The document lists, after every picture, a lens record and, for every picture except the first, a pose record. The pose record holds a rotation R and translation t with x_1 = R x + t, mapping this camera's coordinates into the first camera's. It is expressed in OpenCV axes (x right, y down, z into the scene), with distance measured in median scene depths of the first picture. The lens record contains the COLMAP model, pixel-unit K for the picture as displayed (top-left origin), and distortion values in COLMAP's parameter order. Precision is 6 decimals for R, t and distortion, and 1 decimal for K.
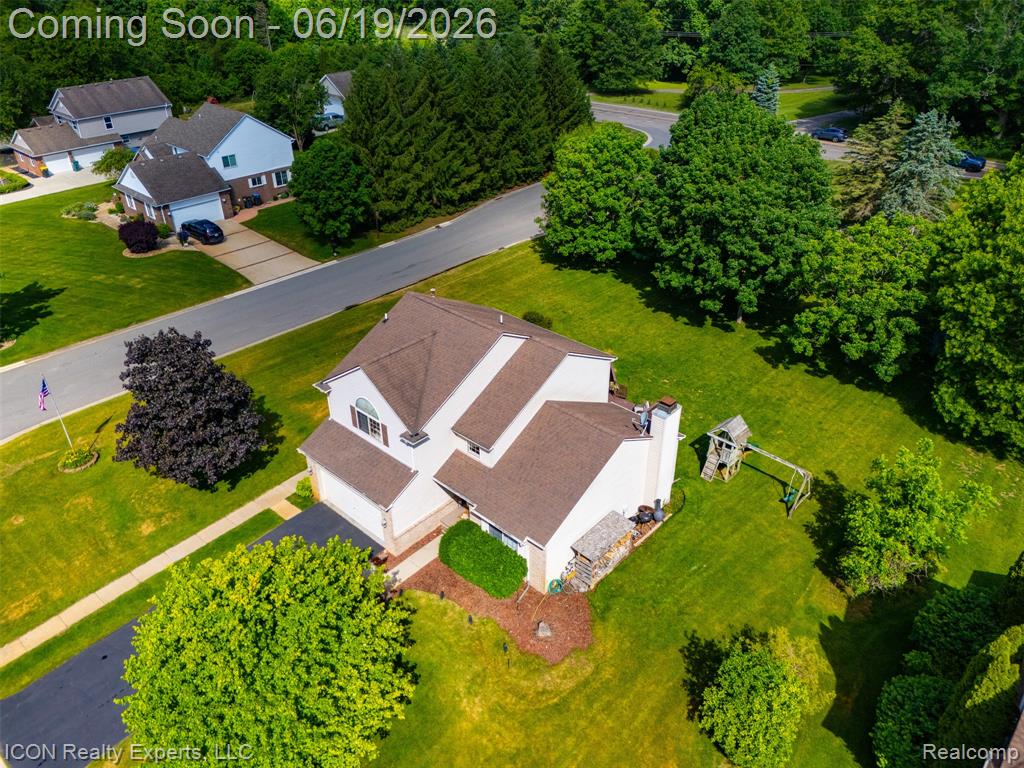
lens RADIAL K [[751.6, 0, 515.3], [0, 751.6, 383.9], [0, 0, 1]] dist [0.088232, -0.097272]
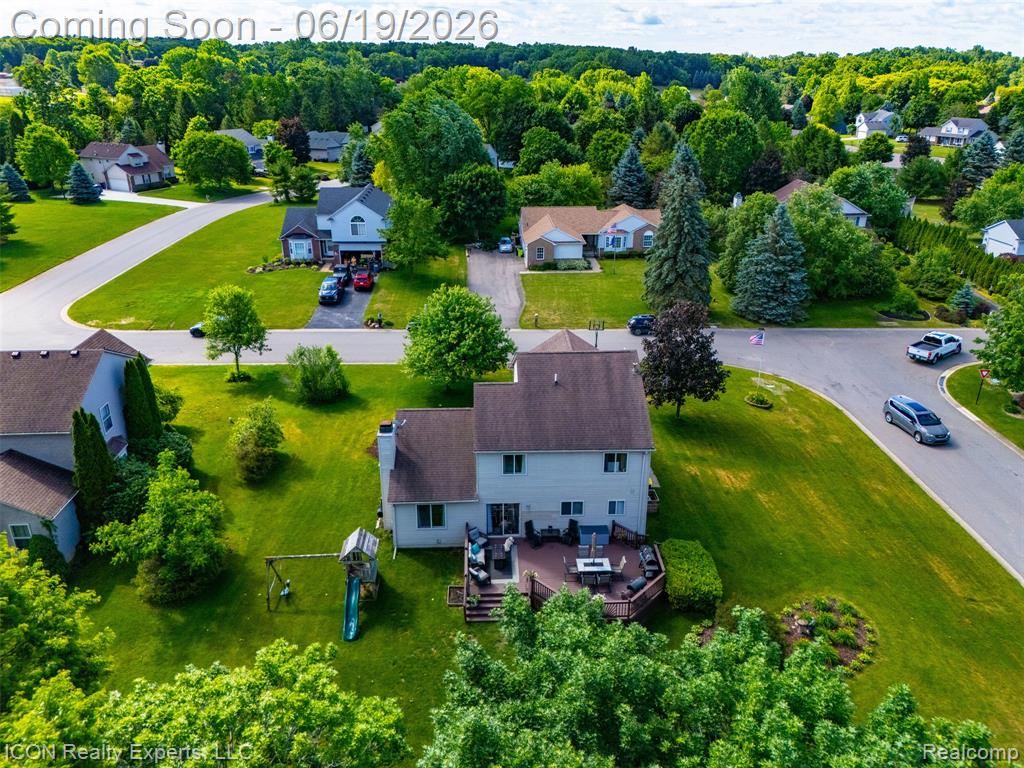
lens RADIAL K [[751.6, 0, 515.3], [0, 751.6, 383.9], [0, 0, 1]] dist [0.088232, -0.097272]
pose [[-0.707322, 0.276940, -0.650385, 0.553460], [-0.366117, 0.643525, 0.672186, -0.600146], [0.604694, 0.713569, -0.353787, 1.045184]]
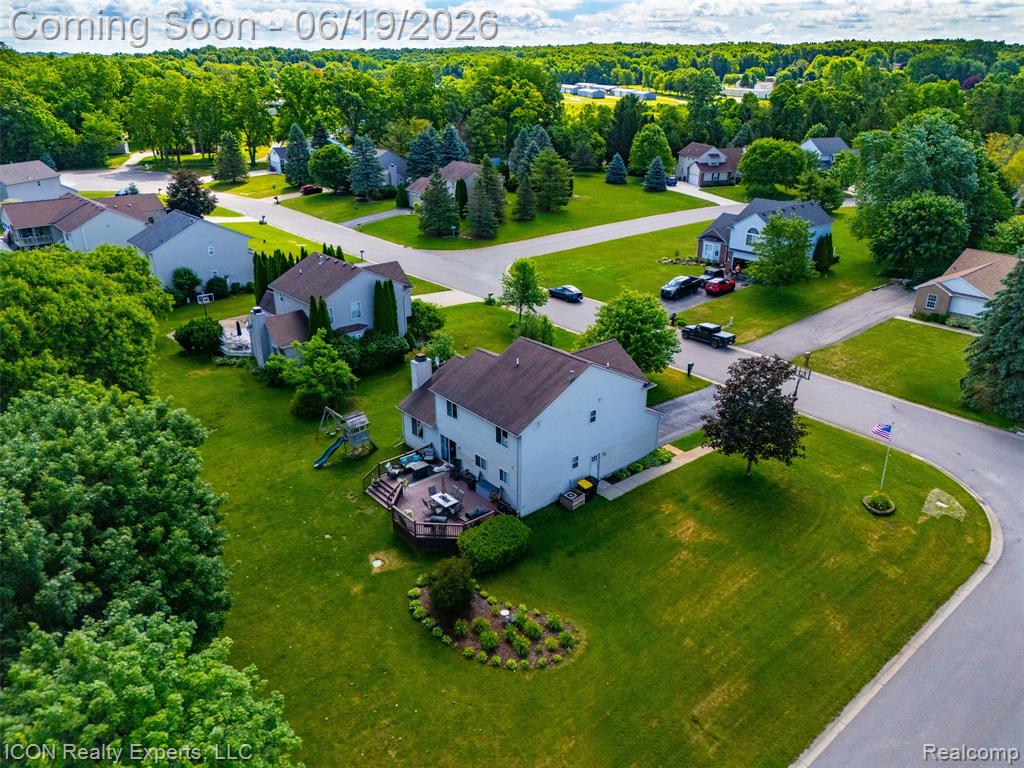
lens RADIAL K [[751.6, 0, 515.3], [0, 751.6, 383.9], [0, 0, 1]] dist [0.088232, -0.097272]
pose [[-0.992842, -0.044451, 0.110856, -0.124655], [0.063861, 0.586775, 0.807228, -0.854235], [-0.100930, 0.808529, -0.579736, 1.377912]]
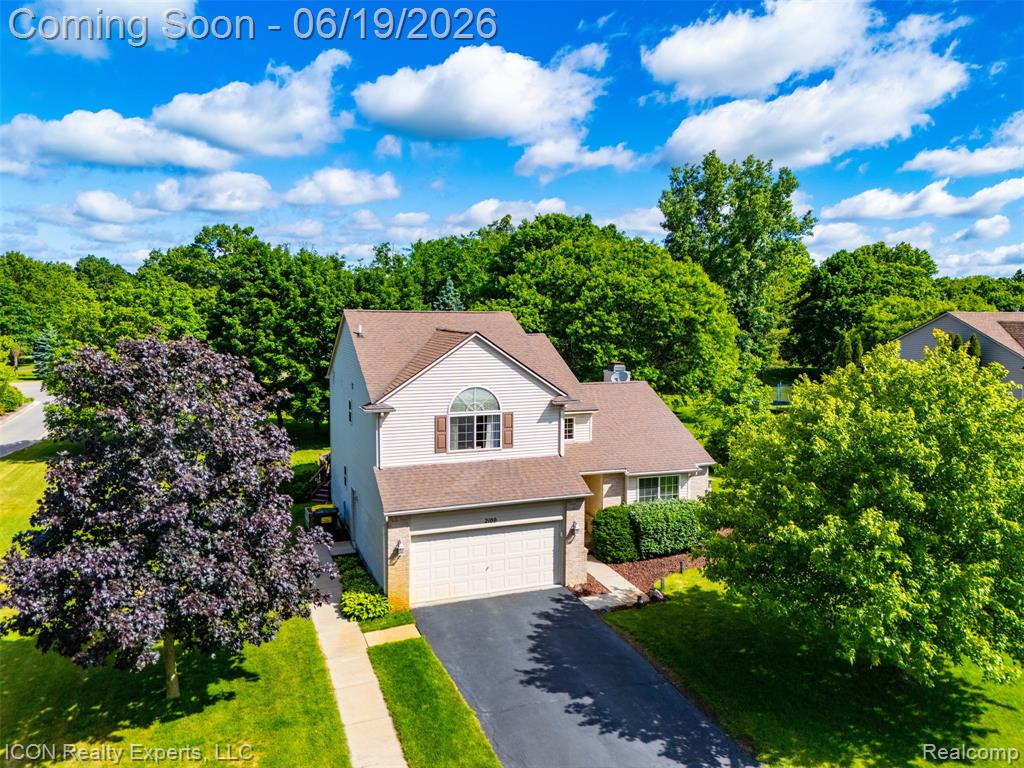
lens RADIAL K [[751.6, 0, 515.3], [0, 751.6, 383.9], [0, 0, 1]] dist [0.088232, -0.097272]
pose [[0.446757, -0.083254, 0.890773, -0.579701], [0.457835, 0.876685, -0.147684, 0.099462], [-0.768632, 0.473807, 0.429781, 0.471291]]
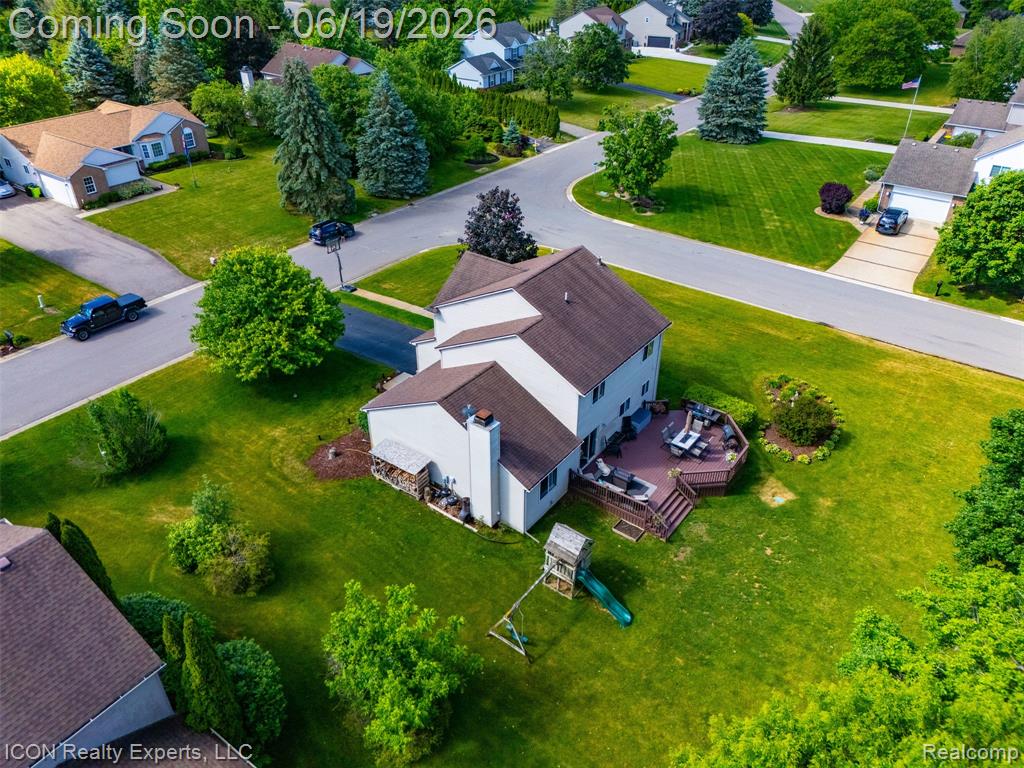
lens RADIAL K [[751.6, 0, 515.3], [0, 751.6, 383.9], [0, 0, 1]] dist [0.088232, -0.097272]
pose [[0.109011, 0.543119, -0.832549, 0.699104], [-0.518131, 0.745812, 0.418693, -0.305045], [0.848326, 0.385727, 0.362709, 0.472584]]
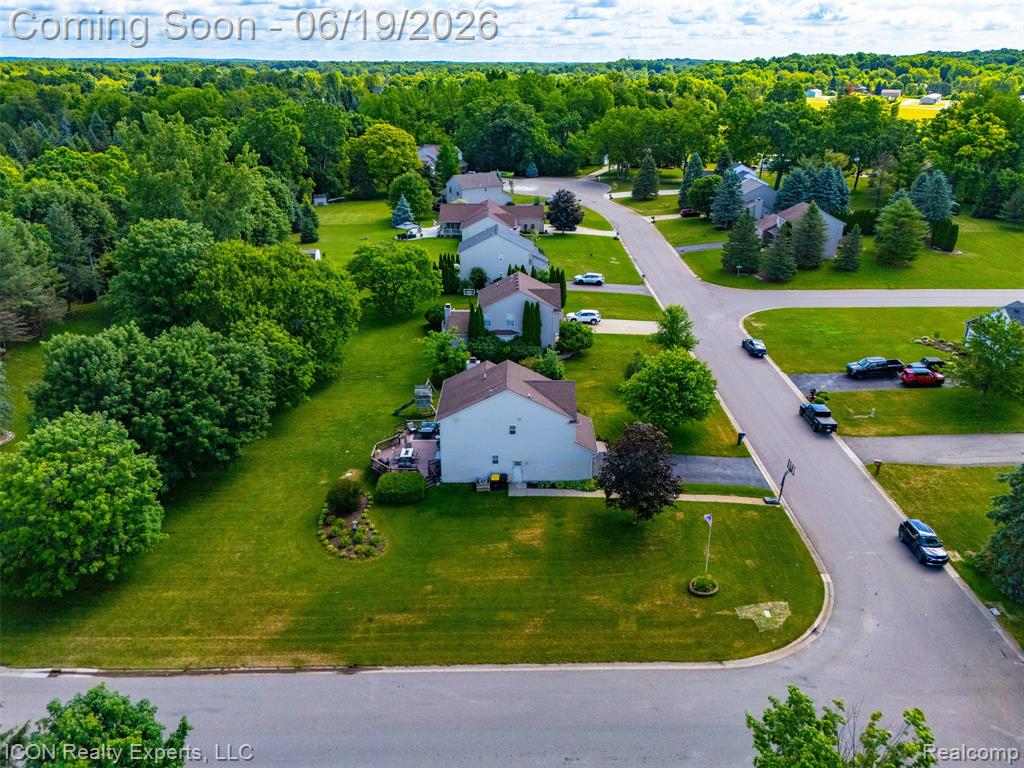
lens RADIAL K [[751.6, 0, 515.3], [0, 751.6, 383.9], [0, 0, 1]] dist [0.088232, -0.097272]
pose [[-0.674644, -0.283310, 0.681609, -0.978349], [0.385643, 0.652082, 0.652740, -0.918732], [-0.629392, 0.703224, -0.330667, 1.198073]]
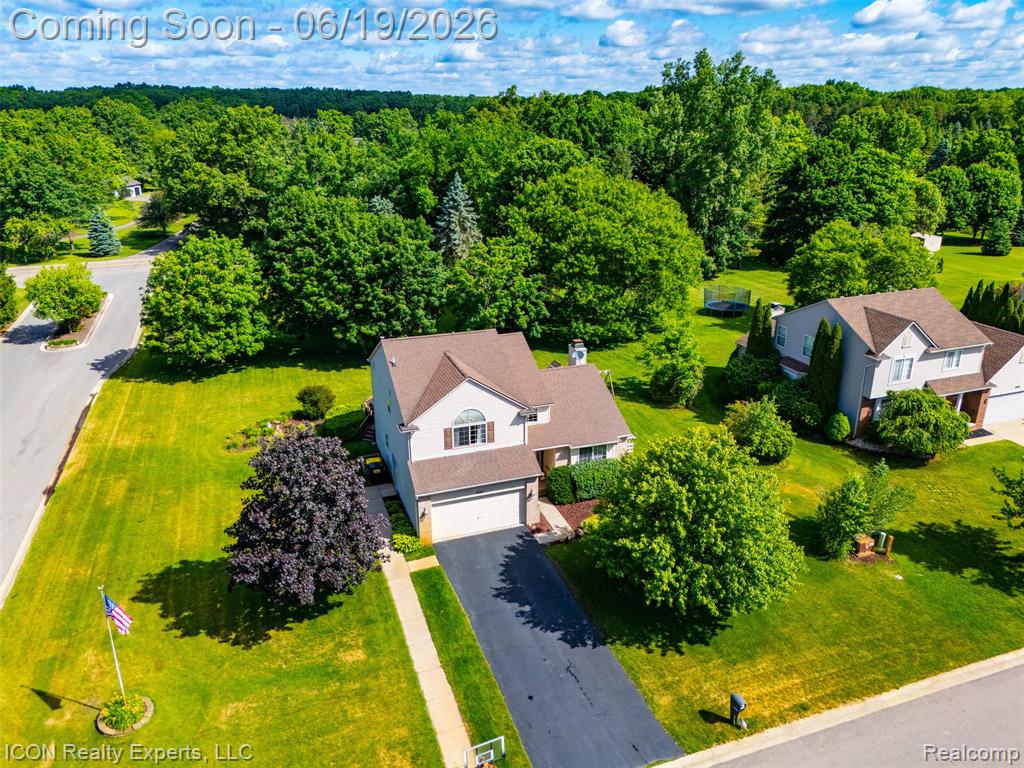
lens RADIAL K [[751.6, 0, 515.3], [0, 751.6, 383.9], [0, 0, 1]] dist [0.088232, -0.097272]
pose [[0.466195, -0.304602, 0.830590, -0.772572], [0.460737, 0.885080, 0.065981, -0.039256], [-0.755237, 0.351924, 0.552962, 0.223083]]
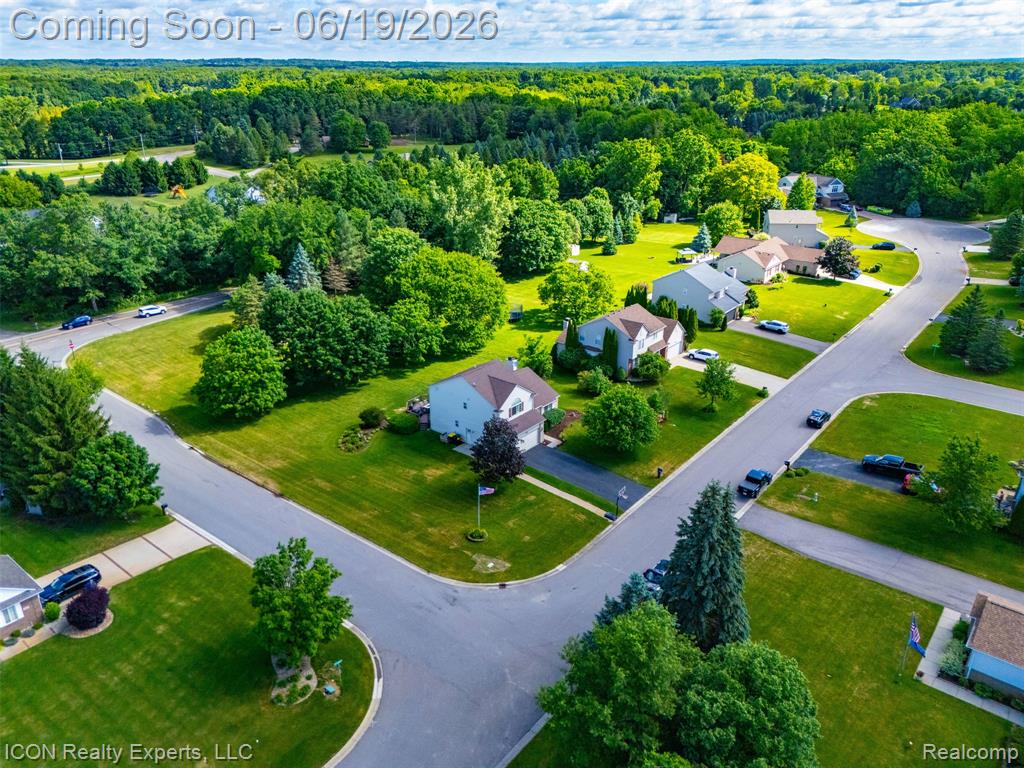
lens RADIAL K [[751.6, 0, 515.3], [0, 751.6, 383.9], [0, 0, 1]] dist [0.088232, -0.097272]
pose [[-0.057260, -0.383384, 0.921812, -1.797683], [0.519875, 0.776814, 0.355372, -0.656754], [-0.852321, 0.499576, 0.154831, 0.414836]]
